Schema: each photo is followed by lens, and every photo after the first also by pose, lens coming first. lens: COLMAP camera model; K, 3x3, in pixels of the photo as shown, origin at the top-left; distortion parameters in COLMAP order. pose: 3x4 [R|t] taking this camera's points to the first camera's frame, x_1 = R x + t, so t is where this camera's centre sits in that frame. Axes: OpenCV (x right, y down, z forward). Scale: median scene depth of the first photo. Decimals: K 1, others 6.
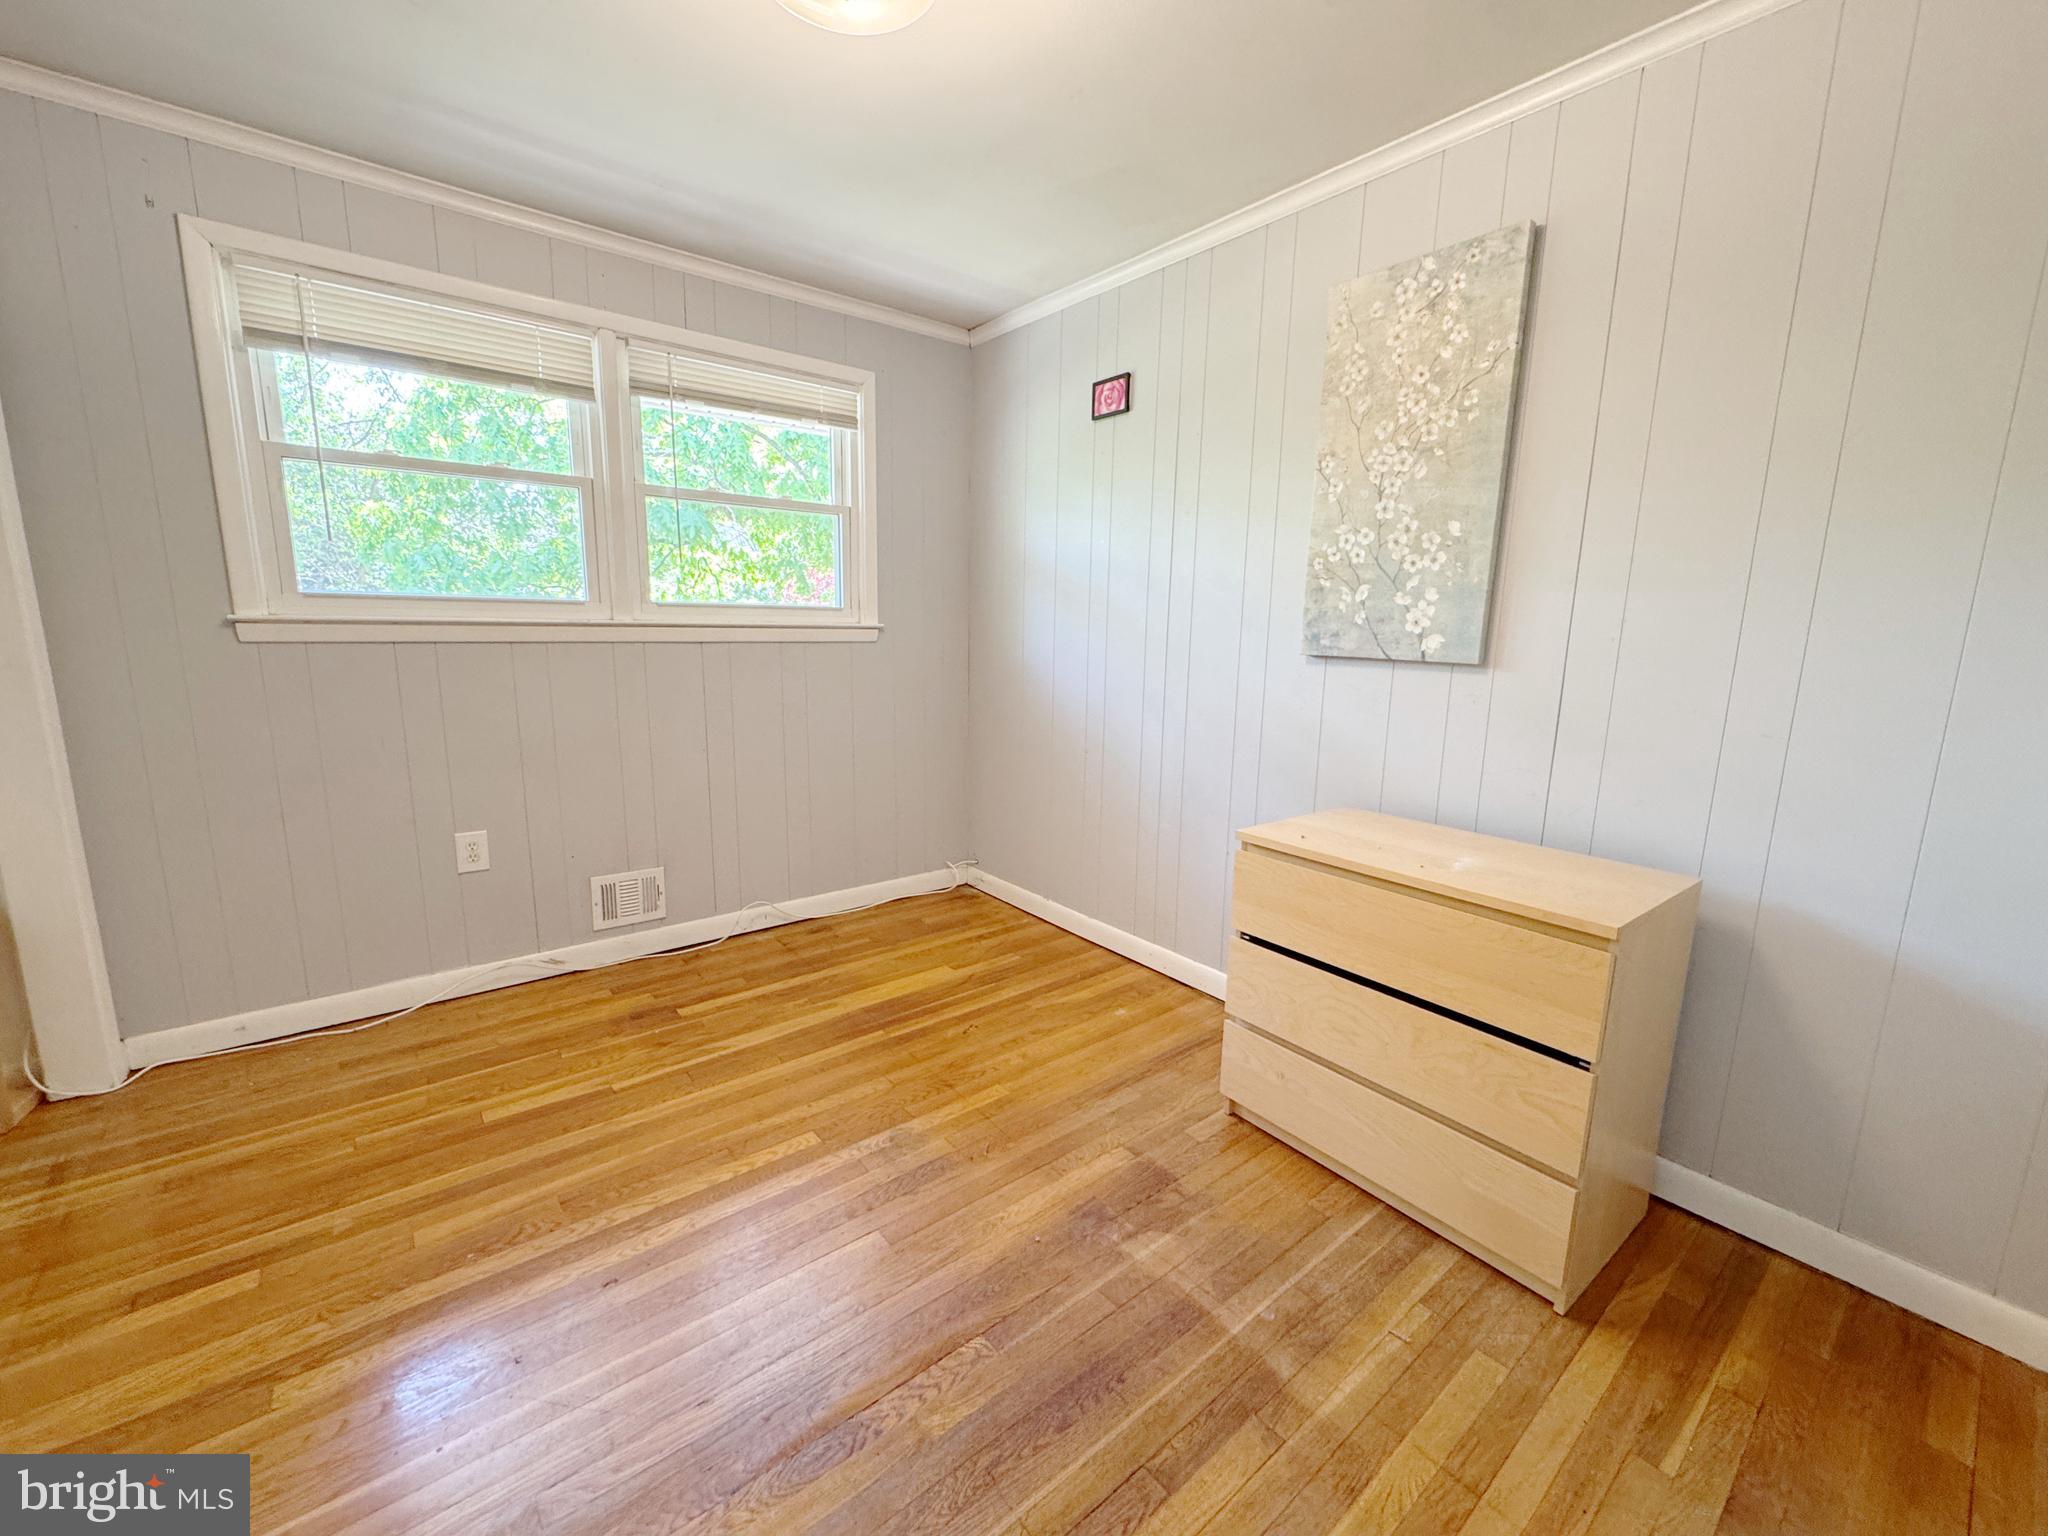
lens RADIAL K [[816.2, 0, 1022.5], [0, 816.2, 764.2], [0, 0, 1]] dist [-0.004167, 0.000605]
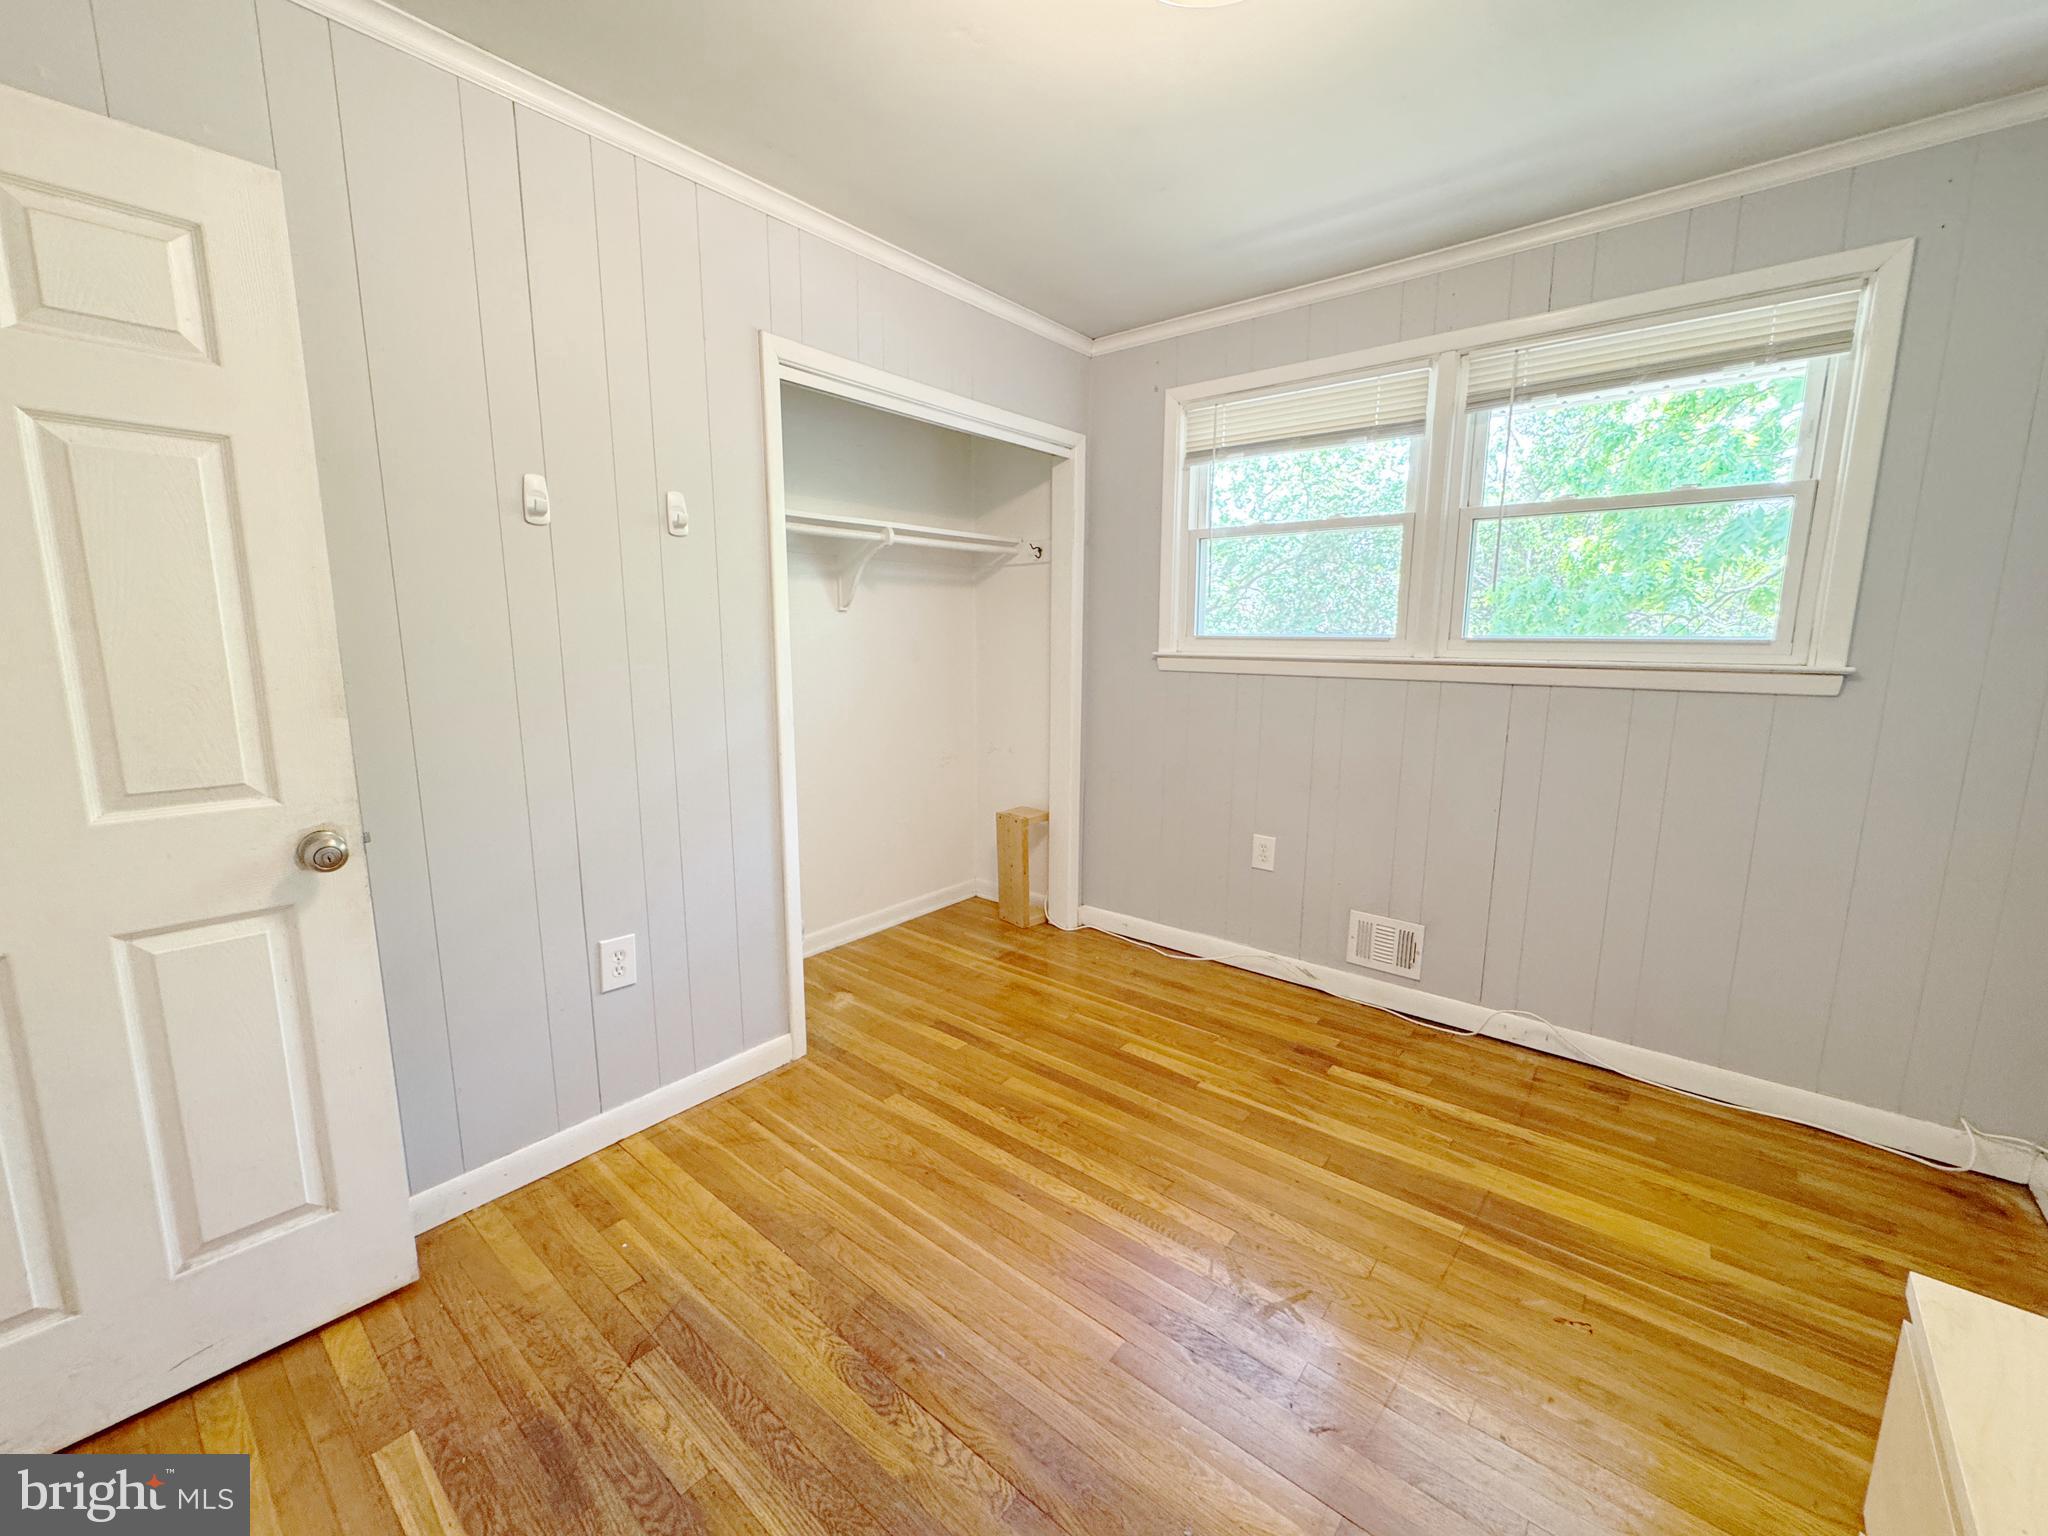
lens RADIAL K [[816.2, 0, 1022.5], [0, 816.2, 764.2], [0, 0, 1]] dist [-0.004167, 0.000605]
pose [[0.204556, 0.139109, -0.968920, 0.374992], [-0.169407, 0.979945, 0.104927, -0.081752], [0.964084, 0.142679, 0.224020, 0.386081]]
